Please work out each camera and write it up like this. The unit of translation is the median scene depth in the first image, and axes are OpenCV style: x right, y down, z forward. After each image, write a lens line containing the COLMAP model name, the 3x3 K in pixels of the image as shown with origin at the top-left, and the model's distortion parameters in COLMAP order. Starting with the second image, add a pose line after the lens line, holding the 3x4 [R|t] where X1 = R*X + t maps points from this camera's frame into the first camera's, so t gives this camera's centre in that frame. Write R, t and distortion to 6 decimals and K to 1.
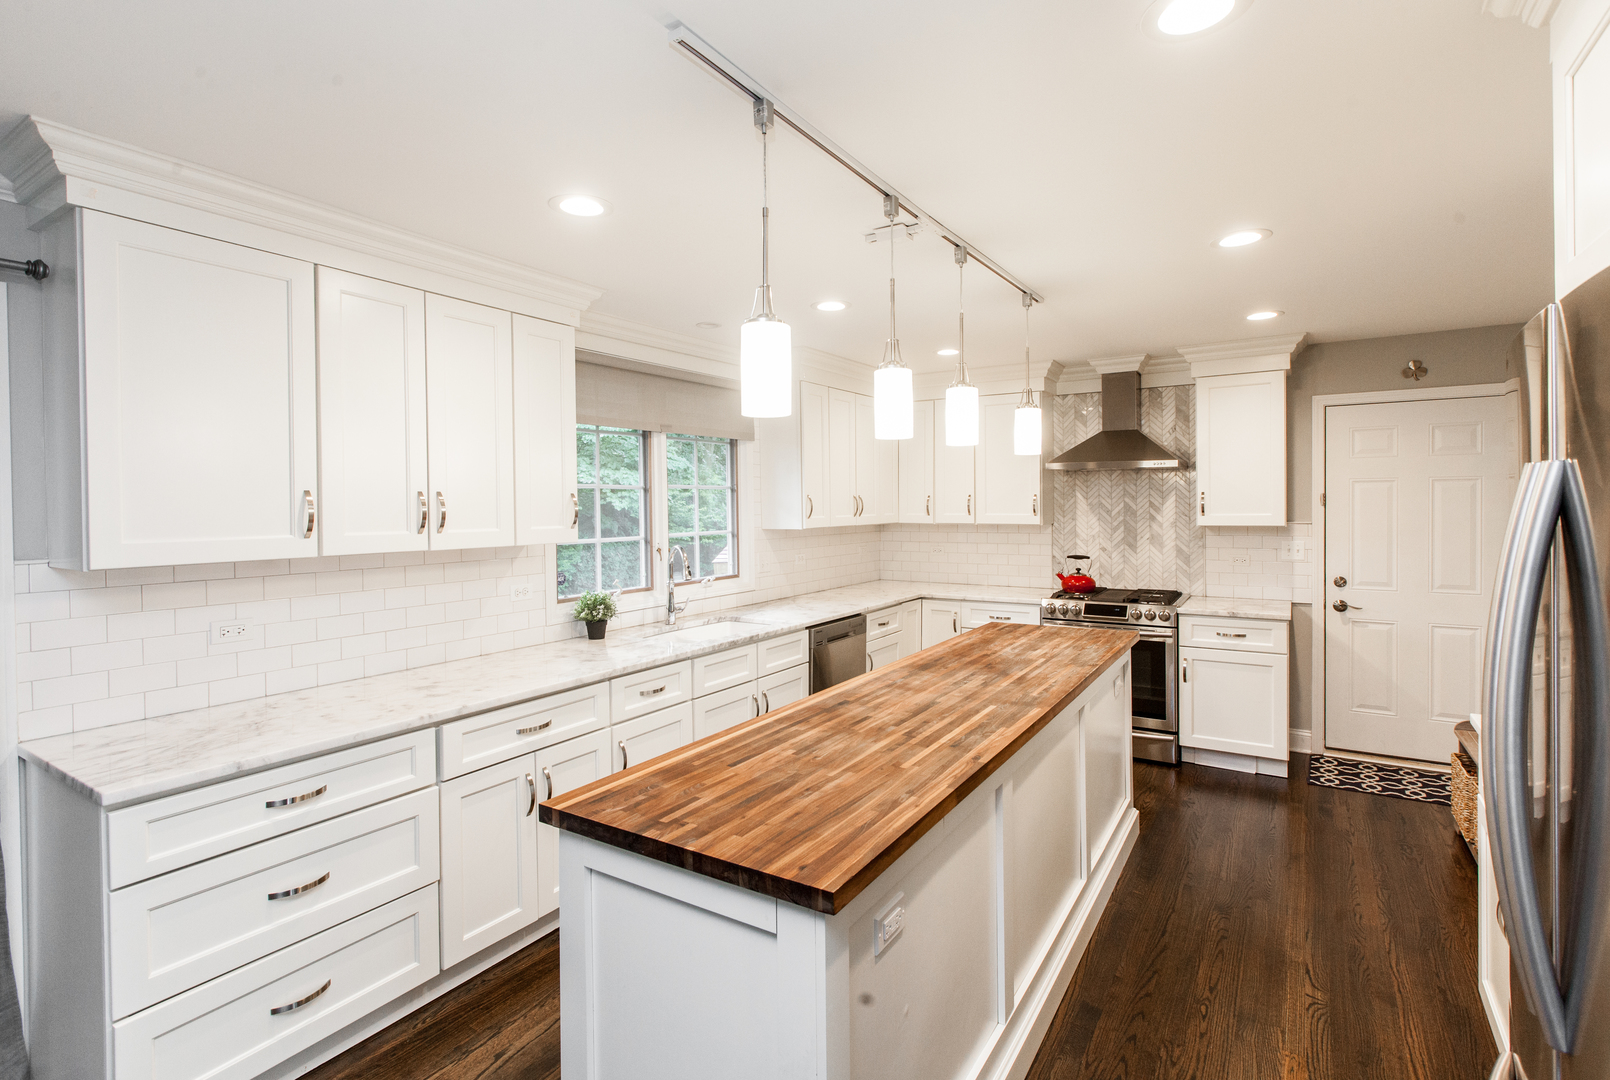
lens RADIAL K [[763.1, 0, 806.5], [0, 763.1, 523.5], [0, 0, 1]] dist [-0.000708, -0.000352]
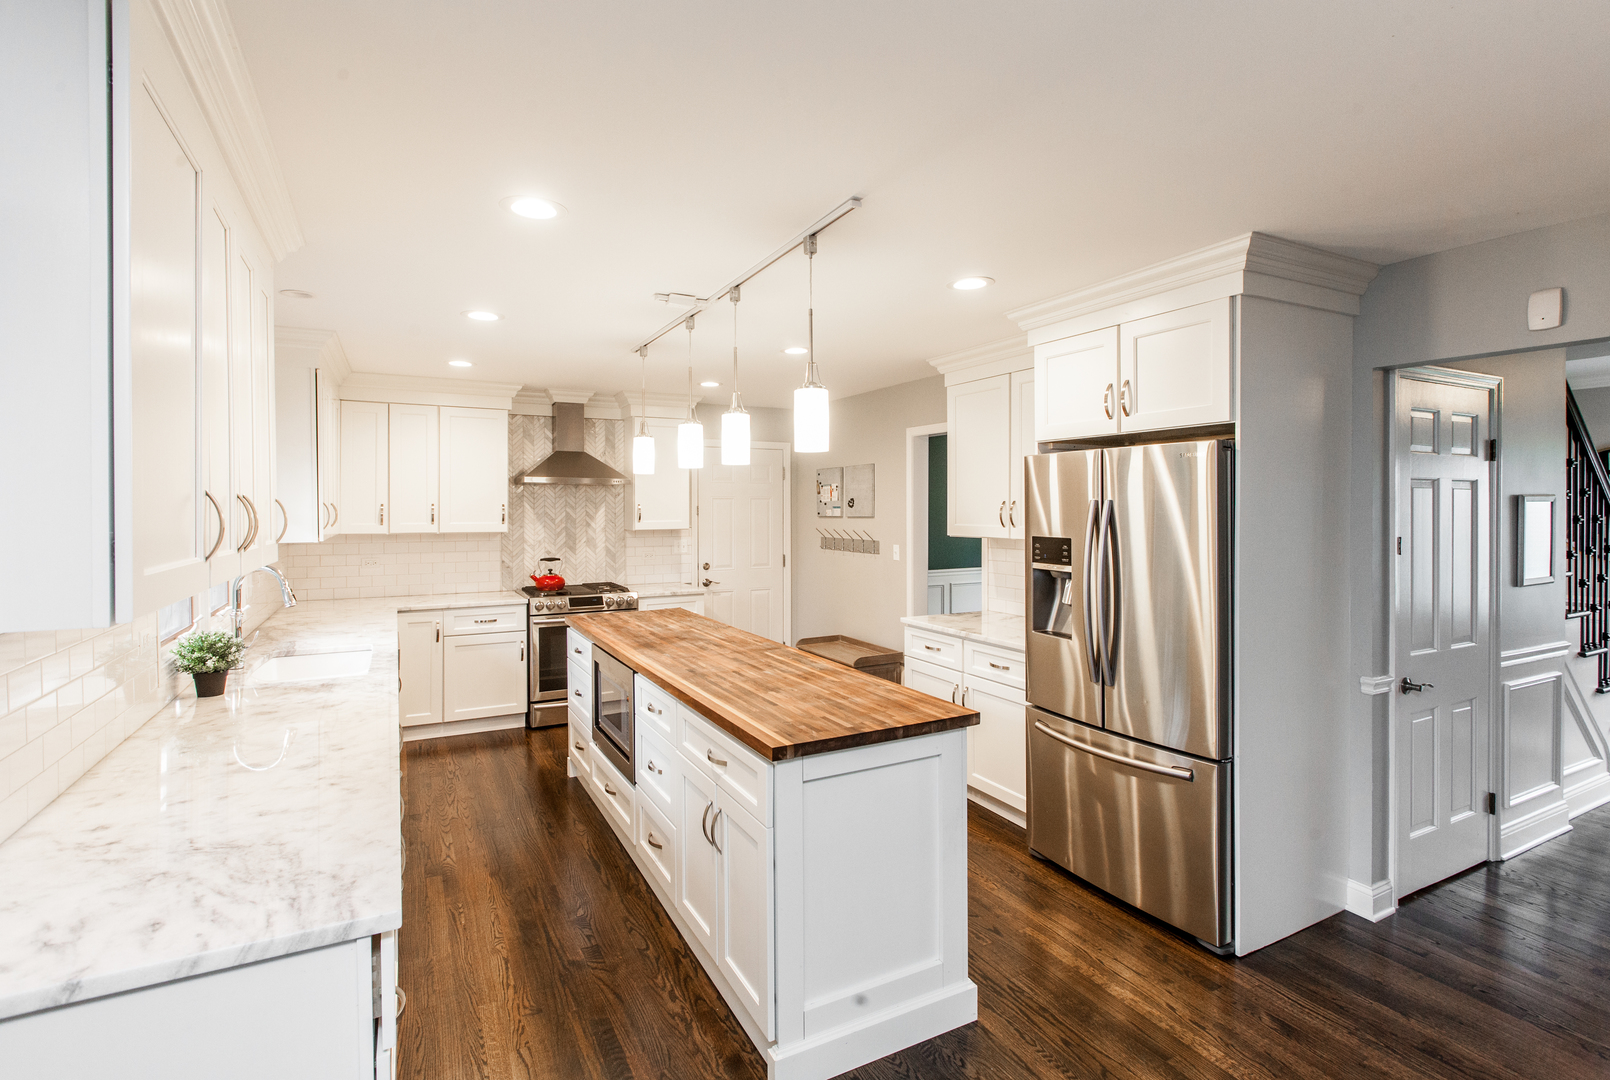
lens RADIAL K [[763.1, 0, 796.5], [0, 763.1, 526.8], [0, 0, 1]] dist [-0.000708, -0.000352]
pose [[0.512263, -0.014661, 0.858703, -0.431403], [0.021596, 0.999758, 0.004186, -0.001901], [-0.858557, 0.016400, 0.512456, 0.091269]]
